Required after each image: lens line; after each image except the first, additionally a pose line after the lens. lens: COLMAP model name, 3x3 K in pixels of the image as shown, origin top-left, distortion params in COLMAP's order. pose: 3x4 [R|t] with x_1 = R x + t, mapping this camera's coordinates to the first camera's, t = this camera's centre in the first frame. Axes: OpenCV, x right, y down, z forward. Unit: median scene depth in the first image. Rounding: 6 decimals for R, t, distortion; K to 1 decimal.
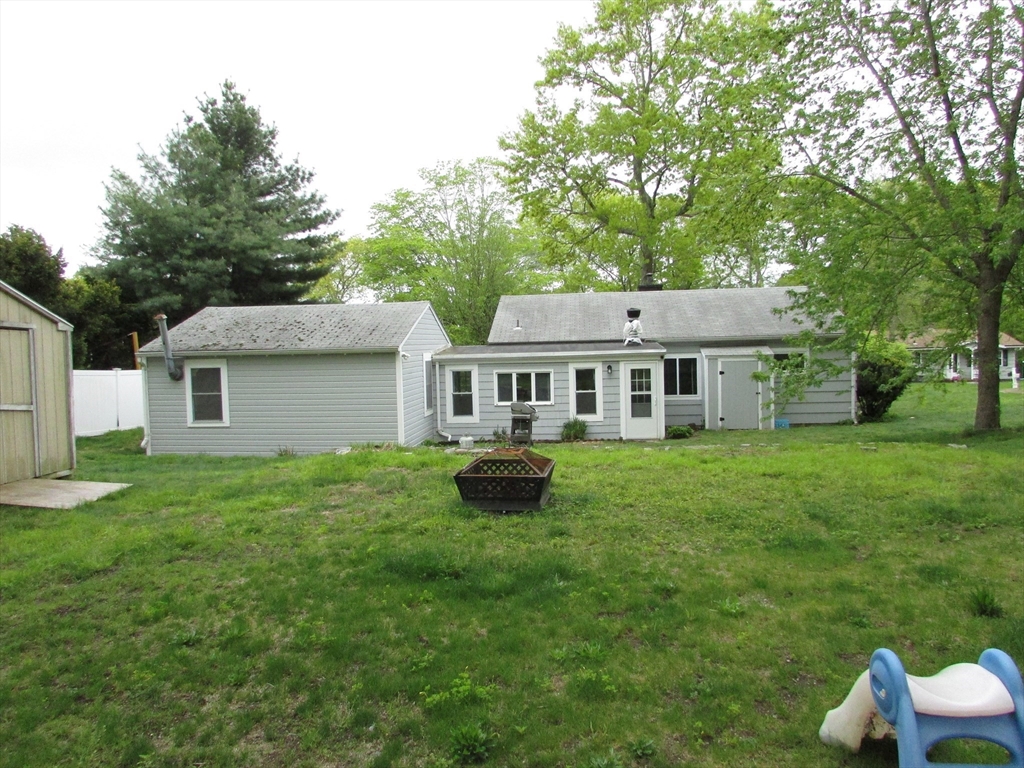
lens RADIAL K [[720.9, 0, 499.8], [0, 720.9, 381.6], [0, 0, 1]] dist [-0.023361, -0.002738]
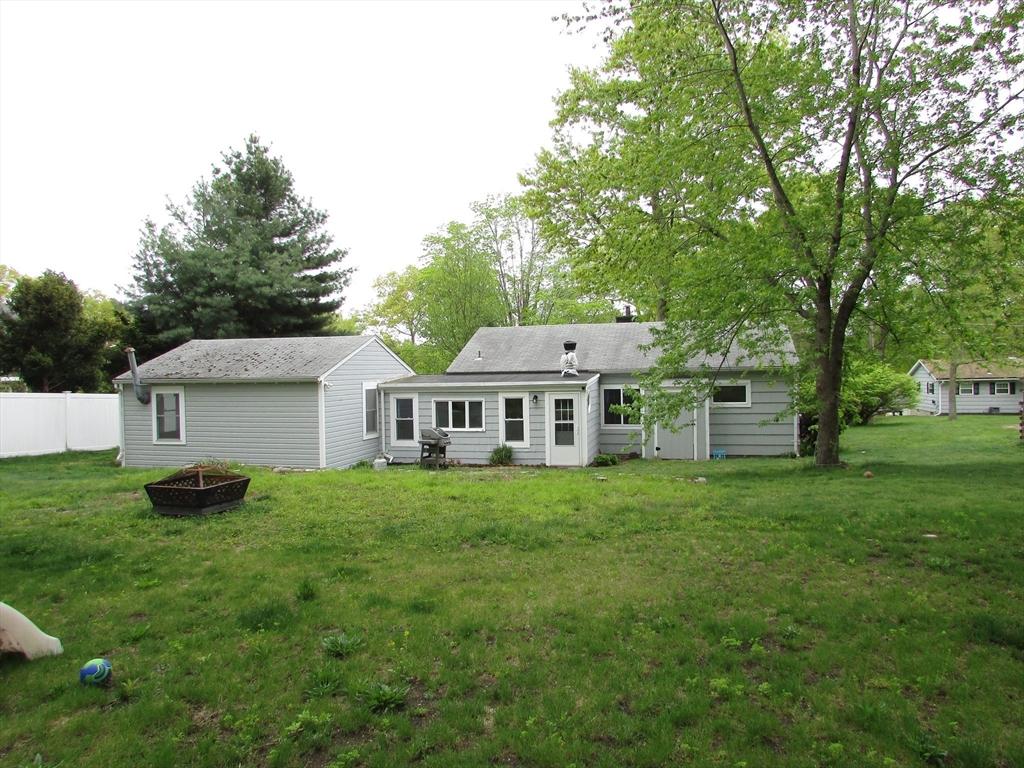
lens RADIAL K [[720.9, 0, 499.8], [0, 720.9, 381.6], [0, 0, 1]] dist [-0.023361, -0.002738]
pose [[0.988982, 0.009647, -0.147719, 0.249503], [-0.014515, 0.999385, -0.031910, -0.007918], [0.147320, 0.033703, 0.988515, -0.056443]]
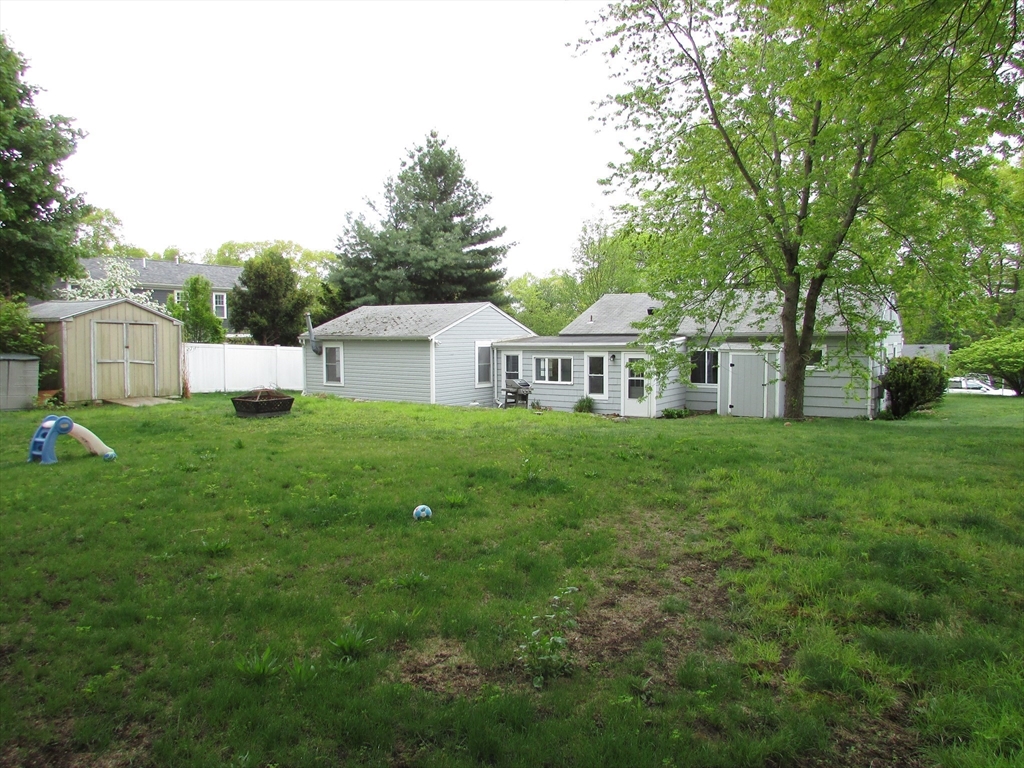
lens RADIAL K [[718.0, 0, 507.9], [0, 718.0, 385.6], [0, 0, 1]] dist [-0.031769, -0.000258]
pose [[0.887027, 0.052154, -0.458763, 0.538507], [-0.041005, 0.998572, 0.034238, -0.004437], [0.459894, -0.011558, 0.887899, -0.160247]]
